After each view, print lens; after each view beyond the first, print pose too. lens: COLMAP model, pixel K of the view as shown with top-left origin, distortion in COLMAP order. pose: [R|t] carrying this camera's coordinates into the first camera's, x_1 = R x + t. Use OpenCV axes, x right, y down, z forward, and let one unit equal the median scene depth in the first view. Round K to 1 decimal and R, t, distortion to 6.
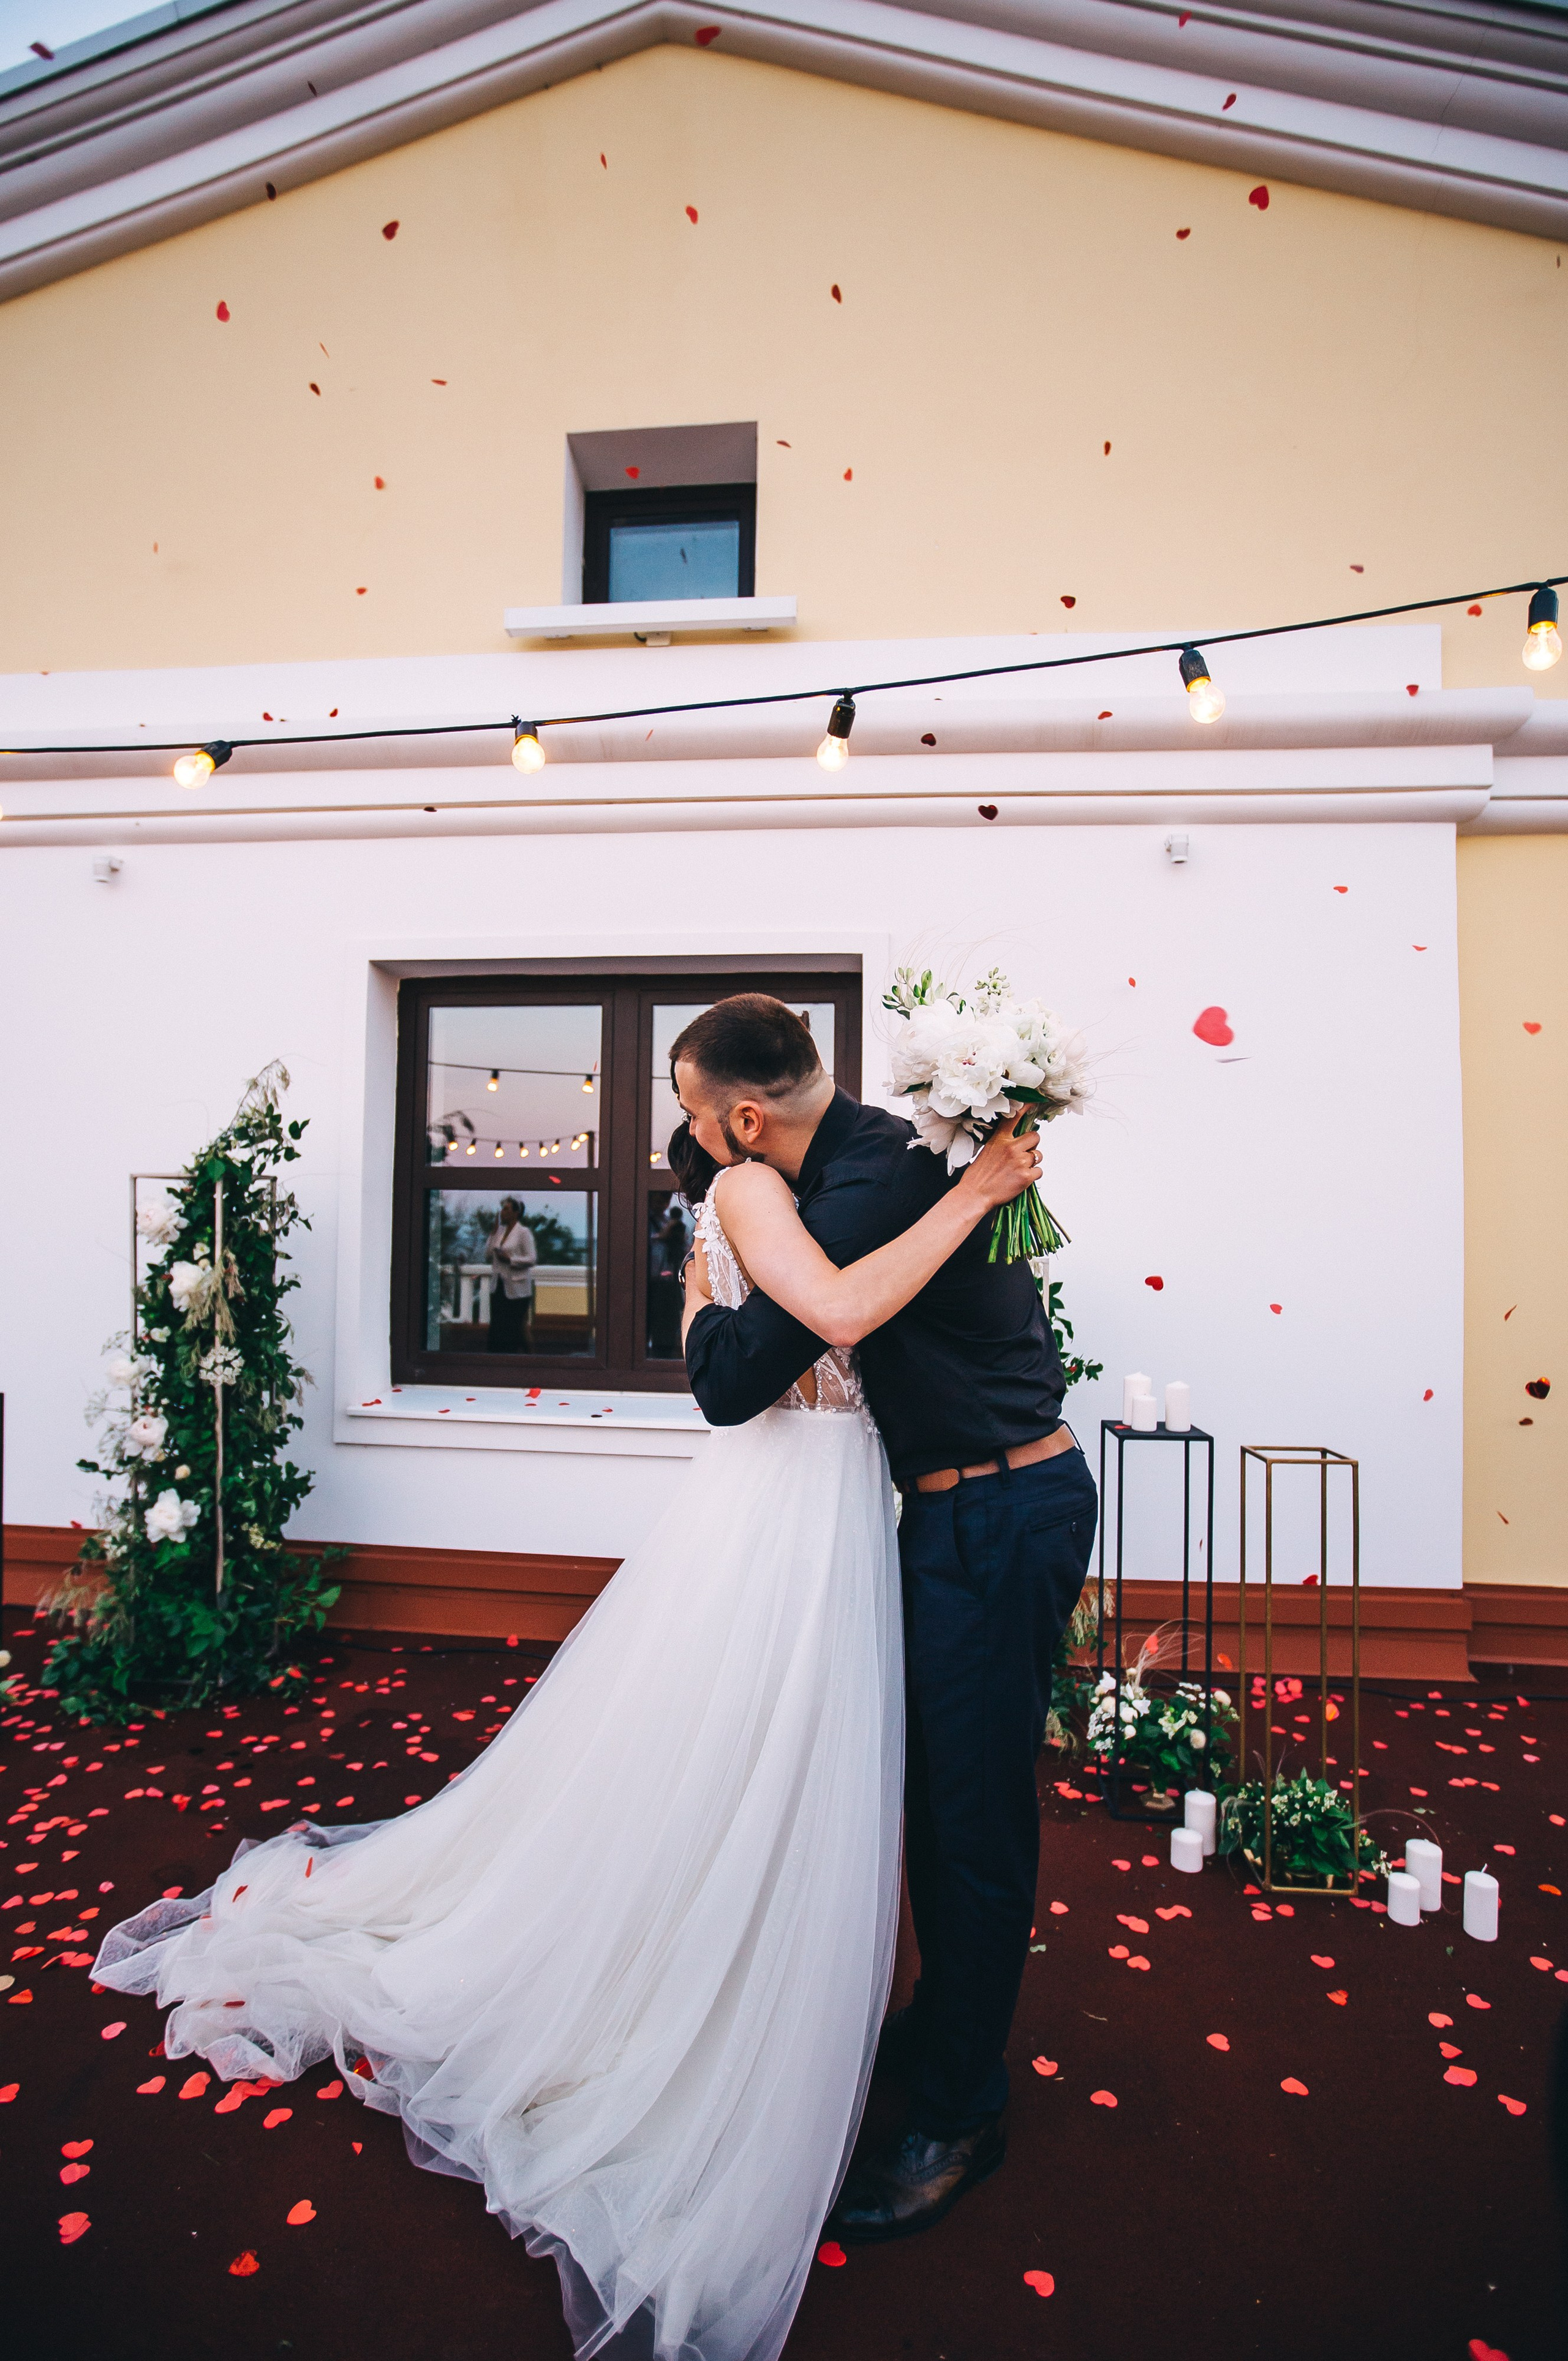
lens RADIAL K [[1187.3, 0, 772.8], [0, 1187.3, 1198.0], [0, 0, 1]] dist [-0.046117, 0.024681]
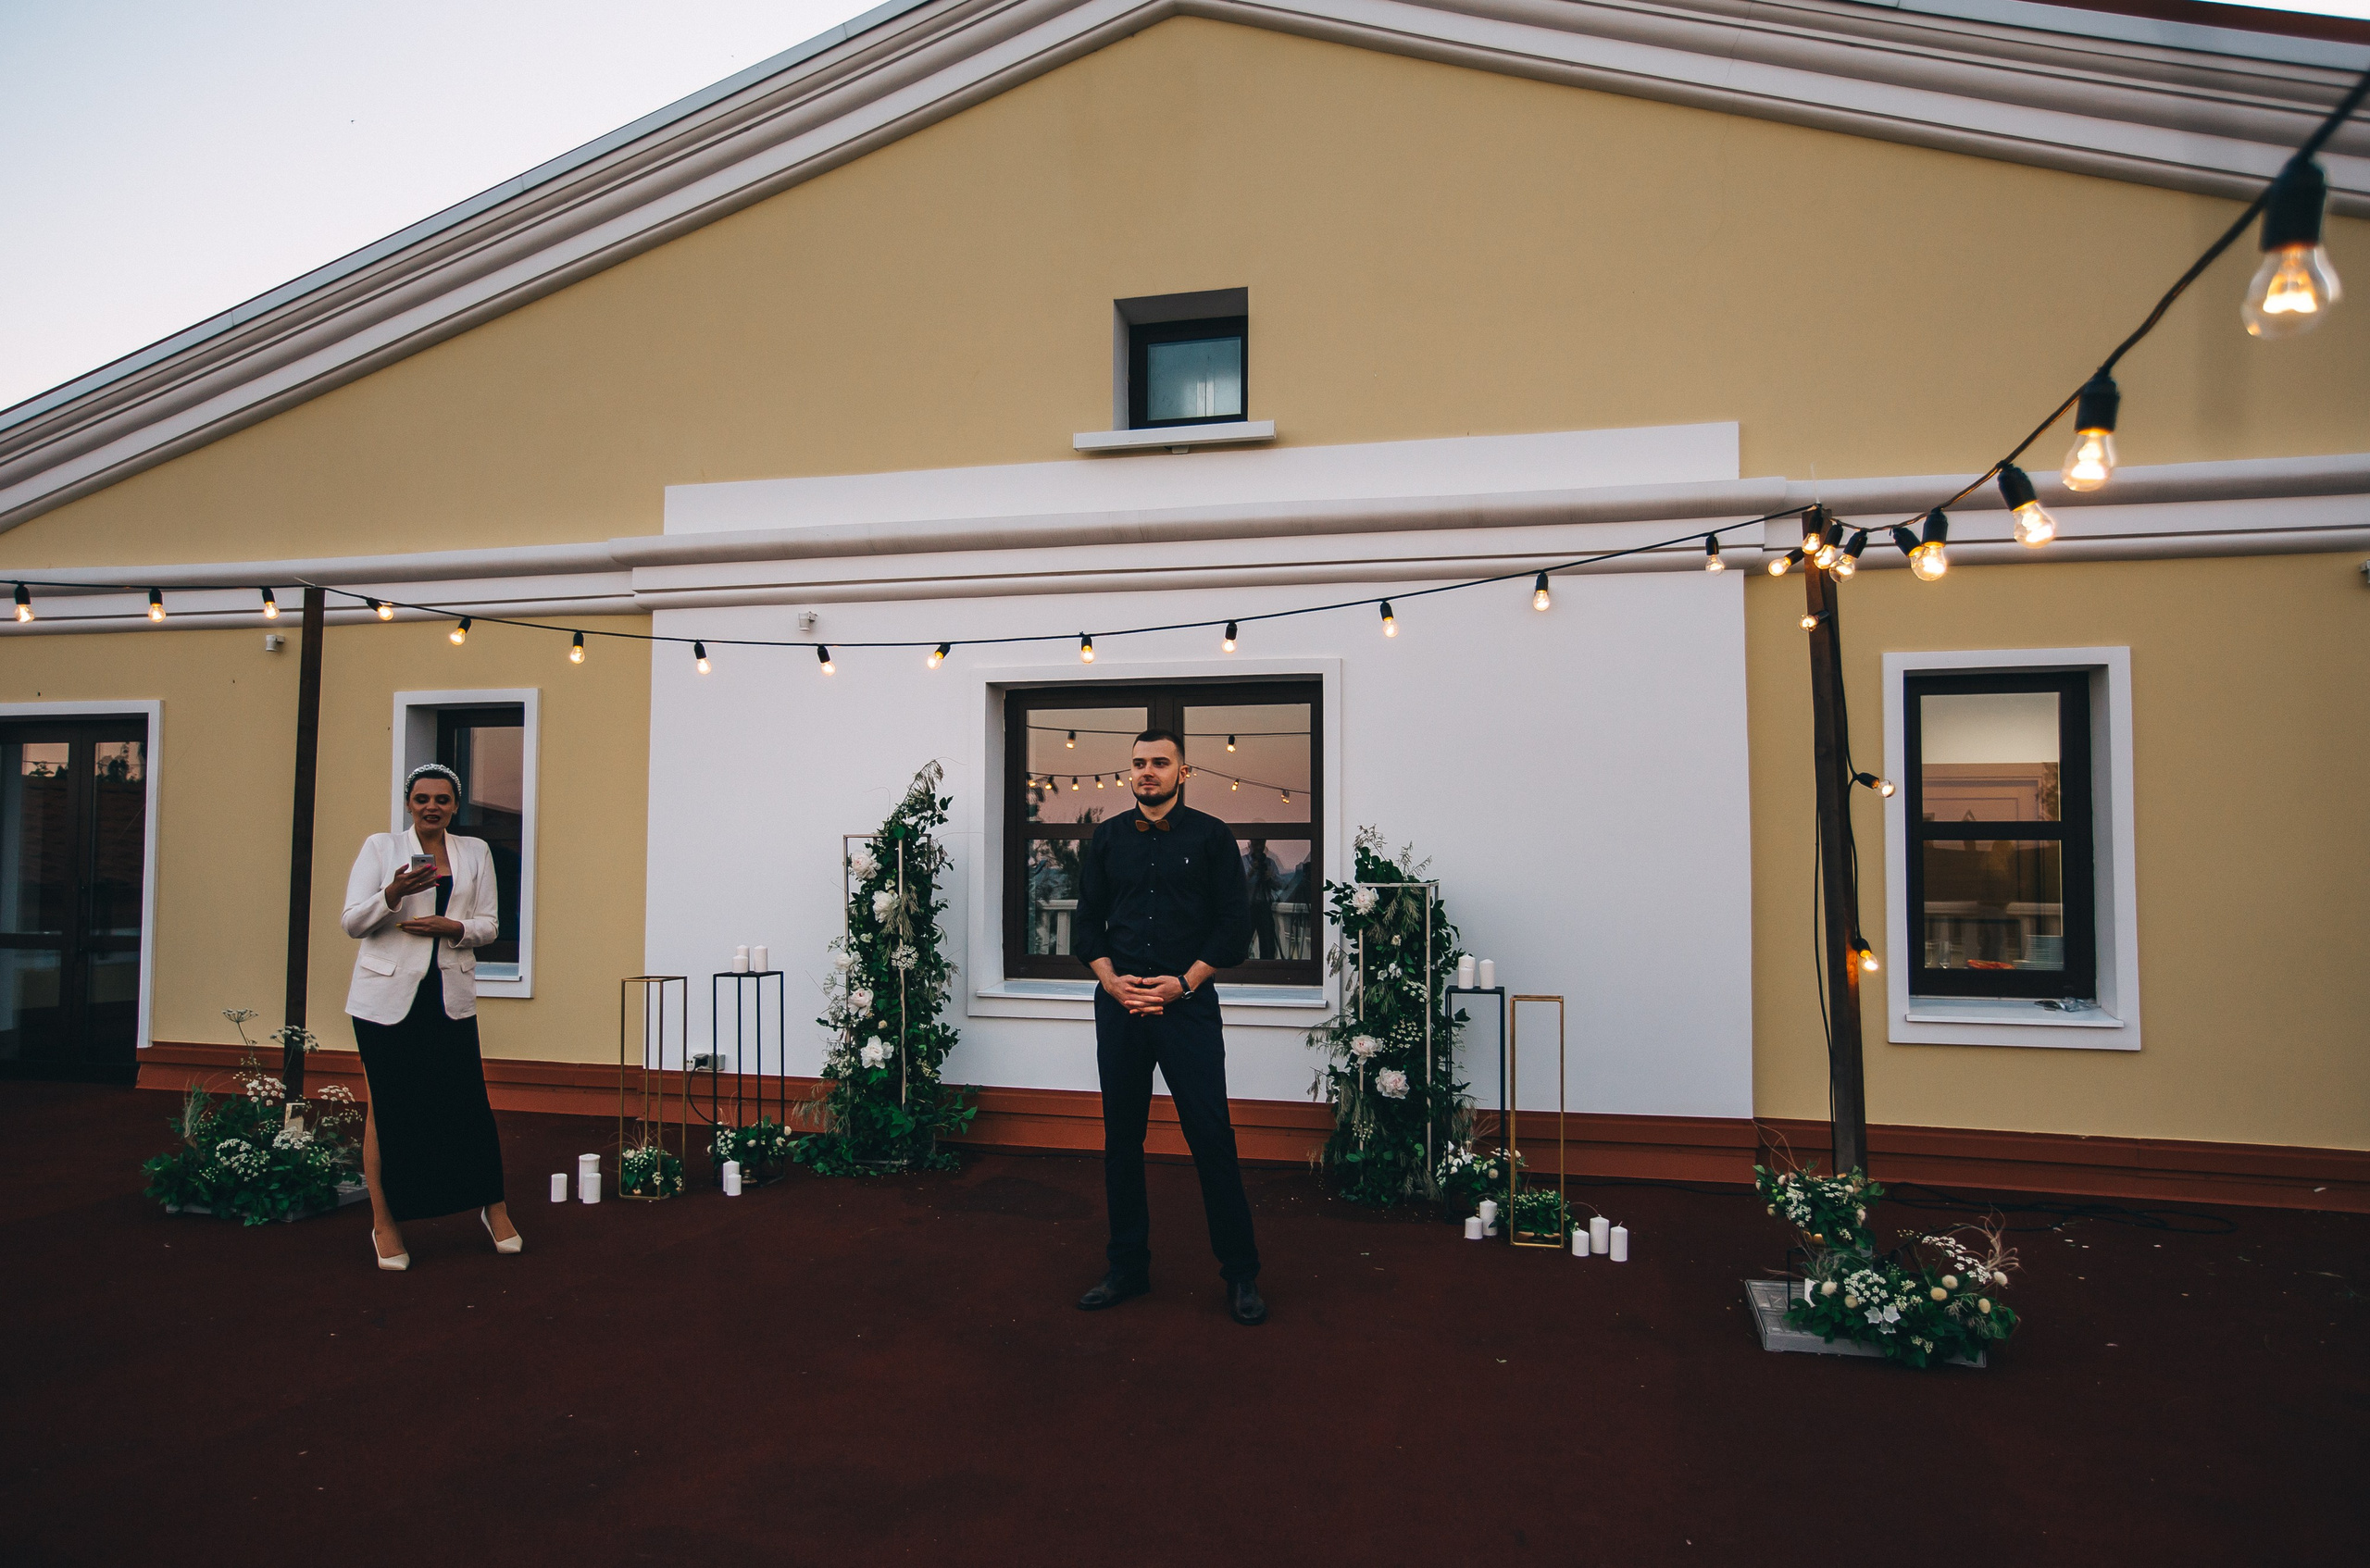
lens RADIAL K [[1564.2, 0, 1185.0], [0, 1564.2, 784.0], [0, 0, 1]] dist [-0.037910, 0.064639]
pose [[0.987711, -0.018519, -0.155192, 0.225612], [0.015970, 0.999717, -0.017656, -0.045393], [0.155475, 0.014961, 0.987726, -0.993214]]
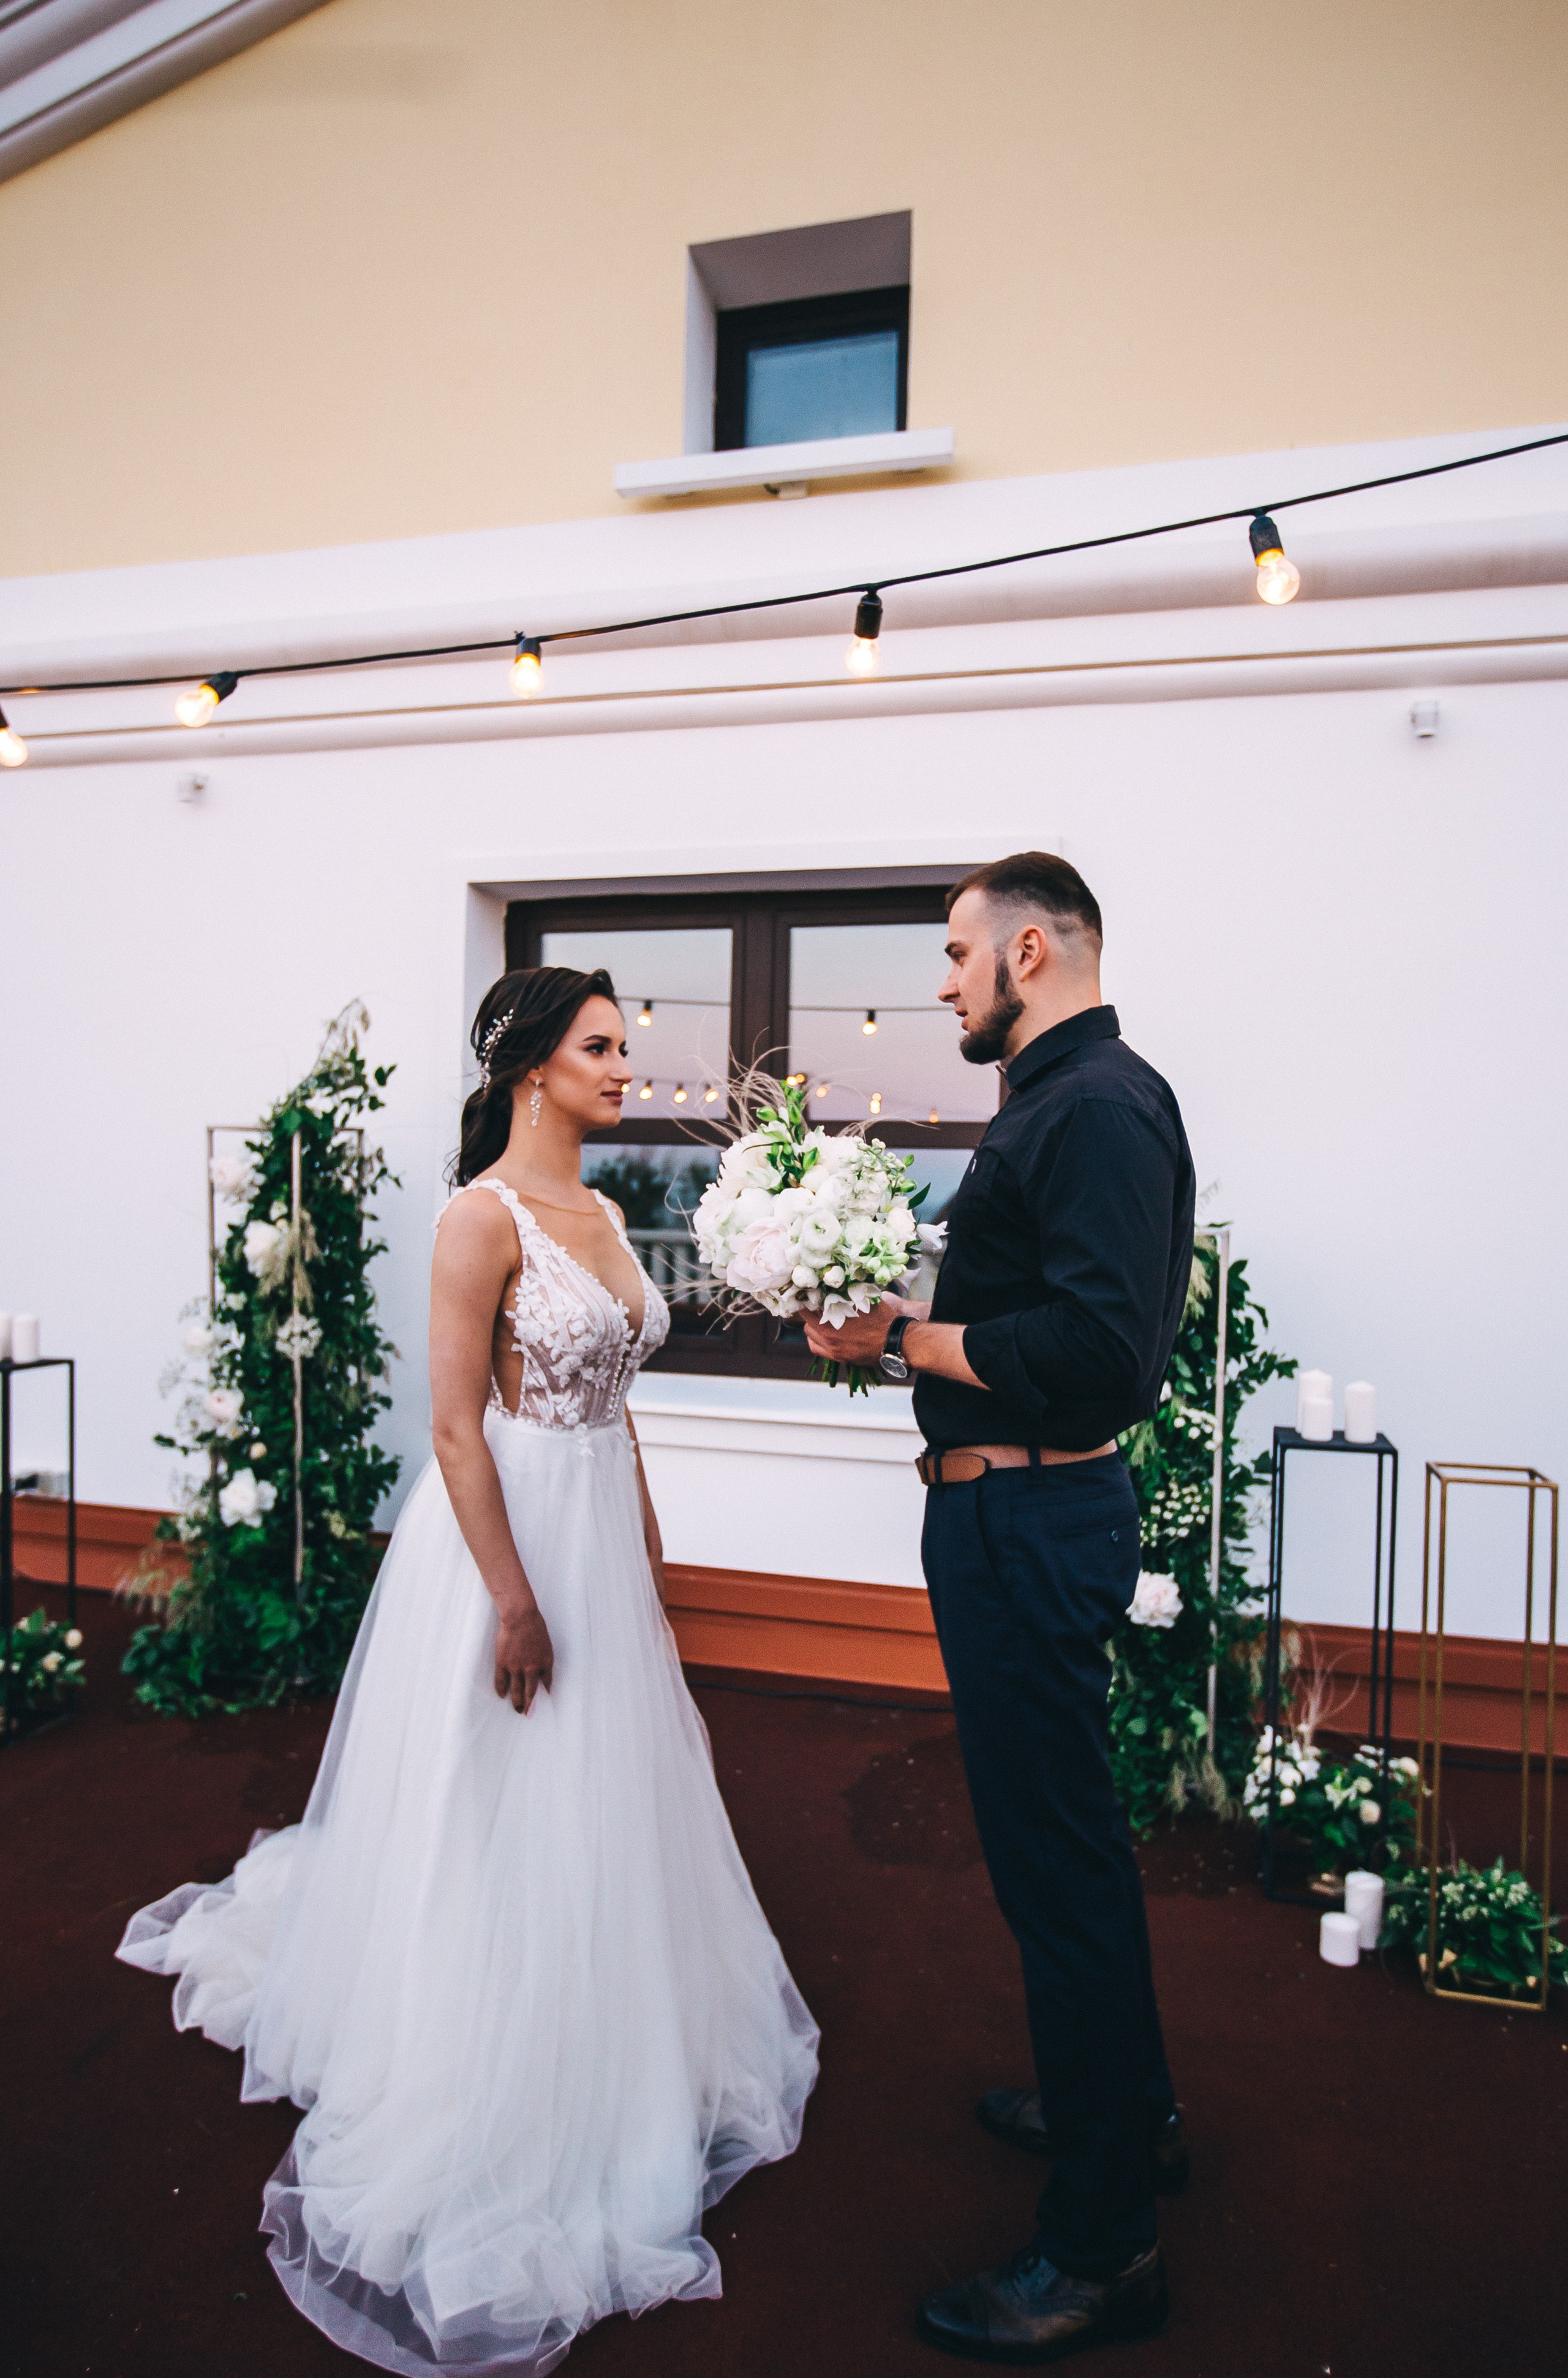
lens RADIAL K [[1485.9, 0, 817.9], [0, 1485.9, 1198.0], [0, 0, 1]] dist [-0.045436, 0.046950]
pose [[0.986720, 0.009689, -0.162138, 0.112496], [-0.004414, 0.999450, 0.032861, -0.004155], [0.162368, -0.031709, 0.986221, -0.061407]]
